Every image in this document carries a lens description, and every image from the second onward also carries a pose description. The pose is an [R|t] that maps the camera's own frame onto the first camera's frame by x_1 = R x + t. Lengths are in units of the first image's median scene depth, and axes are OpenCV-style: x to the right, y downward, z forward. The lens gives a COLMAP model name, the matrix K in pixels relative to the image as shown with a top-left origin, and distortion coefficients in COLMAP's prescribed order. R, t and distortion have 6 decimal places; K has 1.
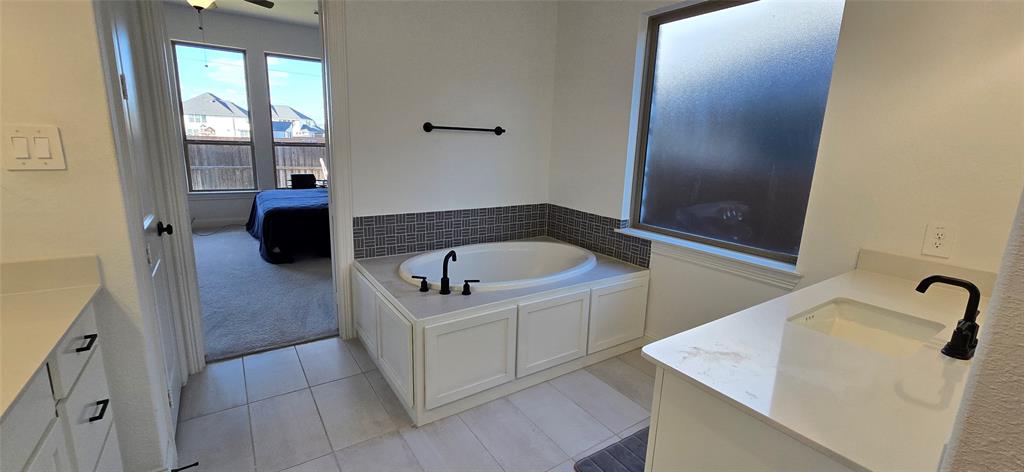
lens RADIAL K [[421.0, 0, 509.0], [0, 421.0, 232.5], [0, 0, 1]] dist [-0.002941, 0.002420]
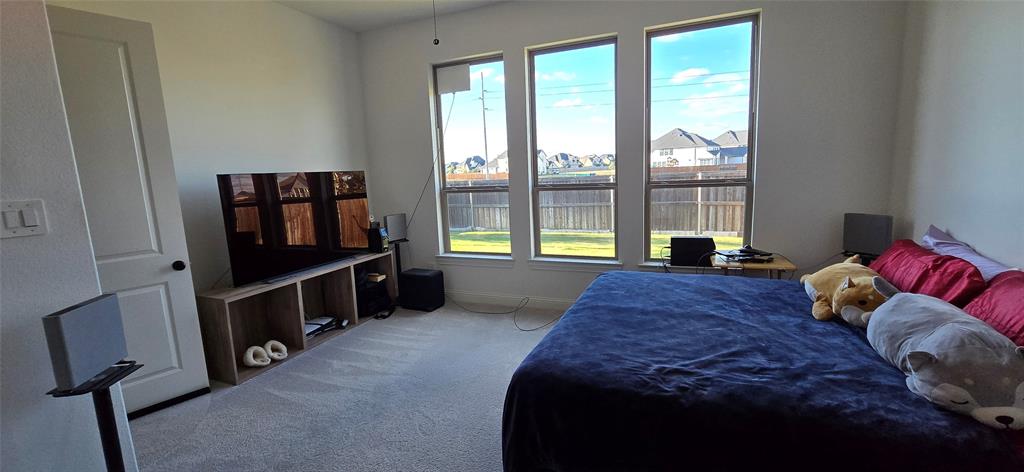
lens RADIAL K [[421.0, 0, 512.4], [0, 421.0, 229.3], [0, 0, 1]] dist [-0.002941, 0.002420]
pose [[0.556180, 0.057297, -0.829085, -0.425148], [-0.111267, 0.993773, -0.005964, -0.300716], [0.823580, 0.095566, 0.559091, 1.258106]]
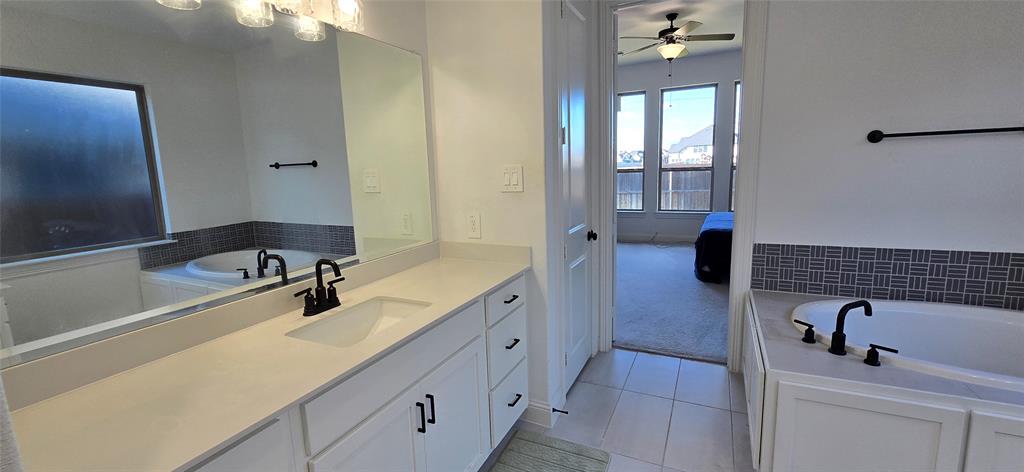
lens RADIAL K [[421.0, 0, 513.8], [0, 421.0, 235.1], [0, 0, 1]] dist [-0.002941, 0.002420]
pose [[0.507049, 0.086946, -0.857521, 0.158683], [-0.128628, 0.991391, 0.024462, -0.009086], [0.852265, 0.097898, 0.513868, 0.073752]]
